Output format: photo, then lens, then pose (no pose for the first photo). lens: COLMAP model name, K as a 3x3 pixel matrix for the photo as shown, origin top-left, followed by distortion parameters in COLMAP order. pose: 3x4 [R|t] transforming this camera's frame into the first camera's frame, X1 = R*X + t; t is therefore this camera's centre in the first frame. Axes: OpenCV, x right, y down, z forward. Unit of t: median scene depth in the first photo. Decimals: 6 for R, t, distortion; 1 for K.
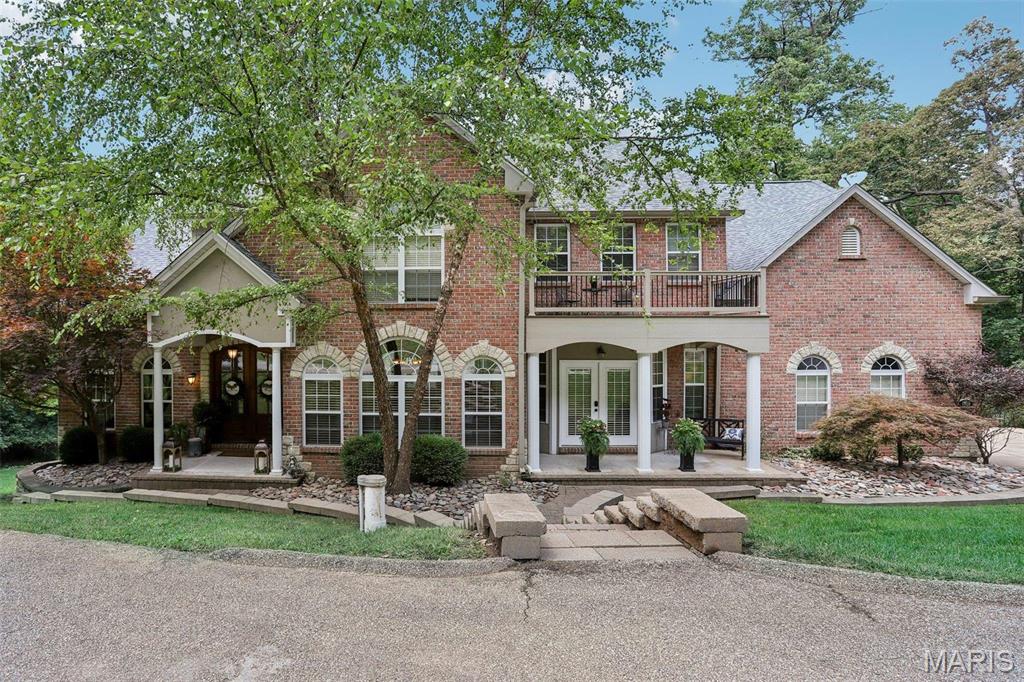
lens RADIAL K [[519.1, 0, 508.7], [0, 519.1, 335.9], [0, 0, 1]] dist [-0.064450, 0.028512]
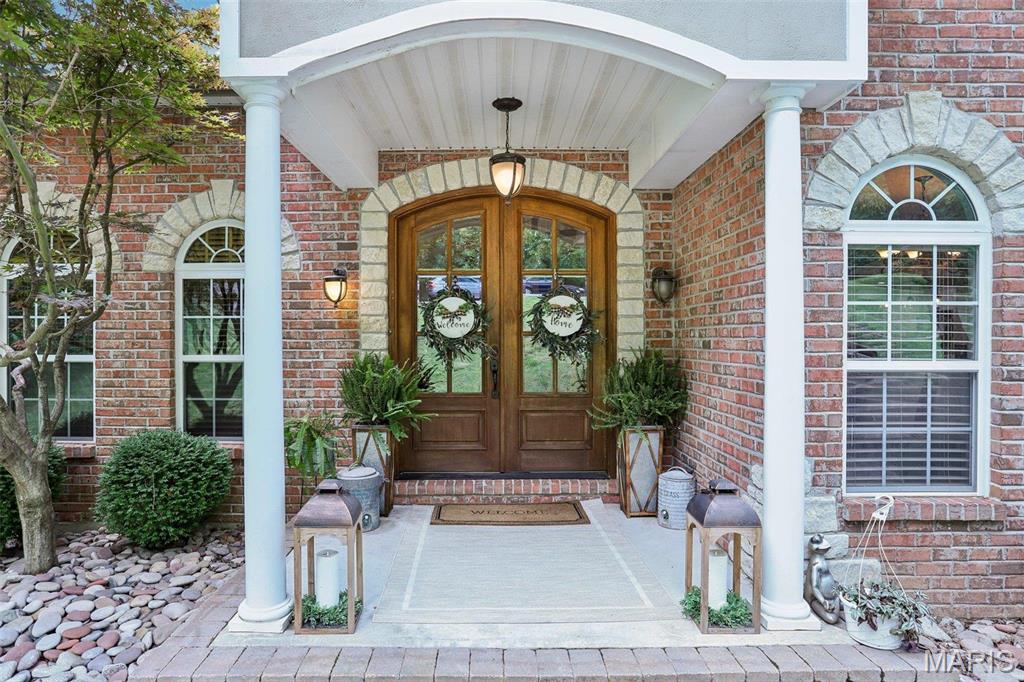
lens RADIAL K [[484.8, 0, 516.4], [0, 484.8, 343.5], [0, 0, 1]] dist [0.000128, 0.000070]
pose [[0.999957, -0.003244, 0.008733, -0.506233], [0.003279, 0.999986, -0.004076, 0.122230], [-0.008719, 0.004104, 0.999954, 0.678884]]
